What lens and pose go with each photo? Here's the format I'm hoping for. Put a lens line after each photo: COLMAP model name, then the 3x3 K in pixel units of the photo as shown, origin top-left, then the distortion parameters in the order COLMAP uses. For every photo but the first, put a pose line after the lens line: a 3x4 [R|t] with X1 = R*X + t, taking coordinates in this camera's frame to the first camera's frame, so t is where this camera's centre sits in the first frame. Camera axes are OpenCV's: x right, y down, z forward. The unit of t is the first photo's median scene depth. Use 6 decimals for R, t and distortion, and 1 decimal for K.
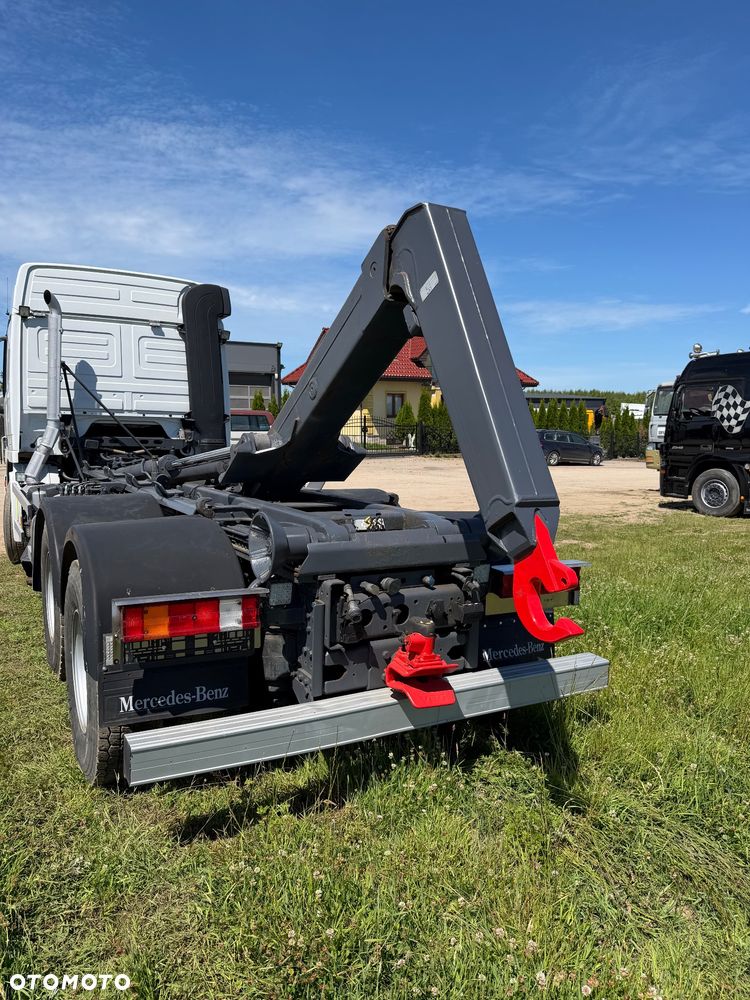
lens RADIAL K [[692.5, 0, 371.7], [0, 692.5, 506.9], [0, 0, 1]] dist [0.056273, -0.069754]
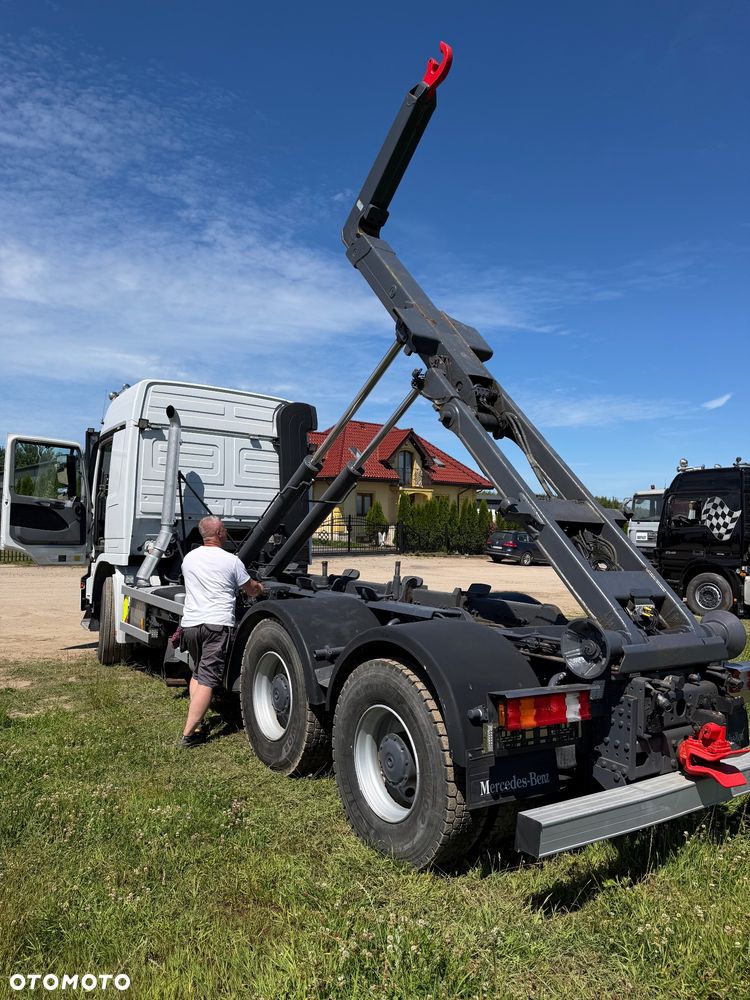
lens RADIAL K [[692.5, 0, 375.3], [0, 692.5, 504.5], [0, 0, 1]] dist [0.056273, -0.069754]
pose [[0.995821, 0.016254, 0.089864, -0.232742], [-0.003304, 0.989802, -0.142412, -0.005968], [-0.091262, 0.141520, 0.985720, -0.067809]]
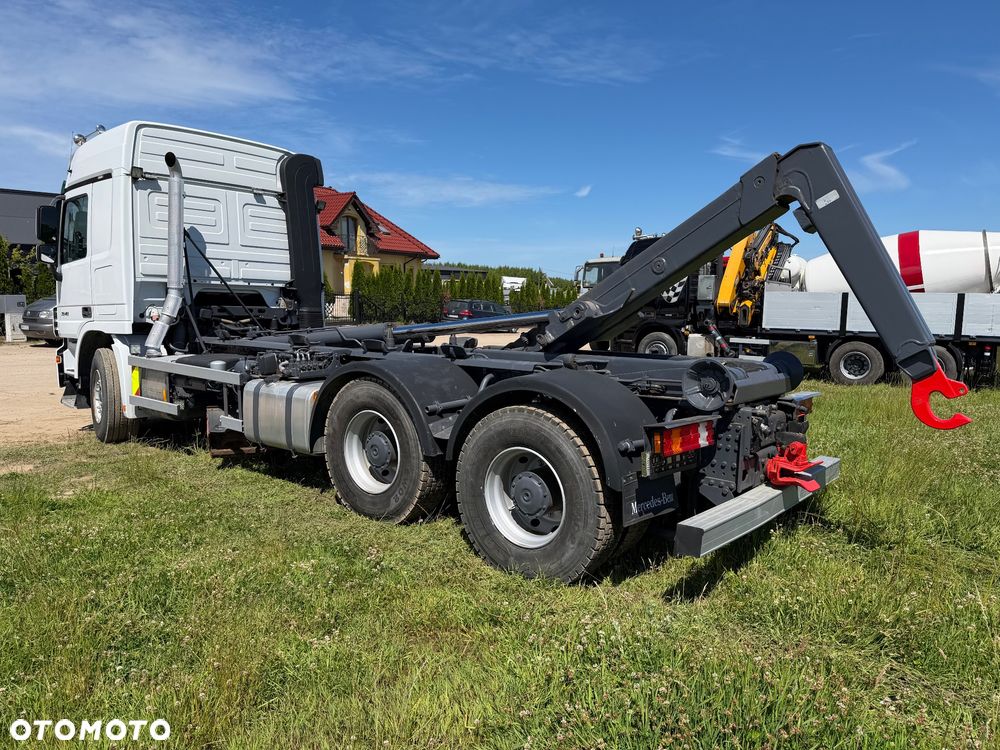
lens RADIAL K [[692.5, 0, 481.7], [0, 692.5, 392.0], [0, 0, 1]] dist [0.056273, -0.069754]
pose [[0.941013, -0.043898, 0.335512, -0.379945], [0.036580, 0.998935, 0.028103, 0.006406], [-0.336389, -0.014172, 0.941617, -0.047435]]
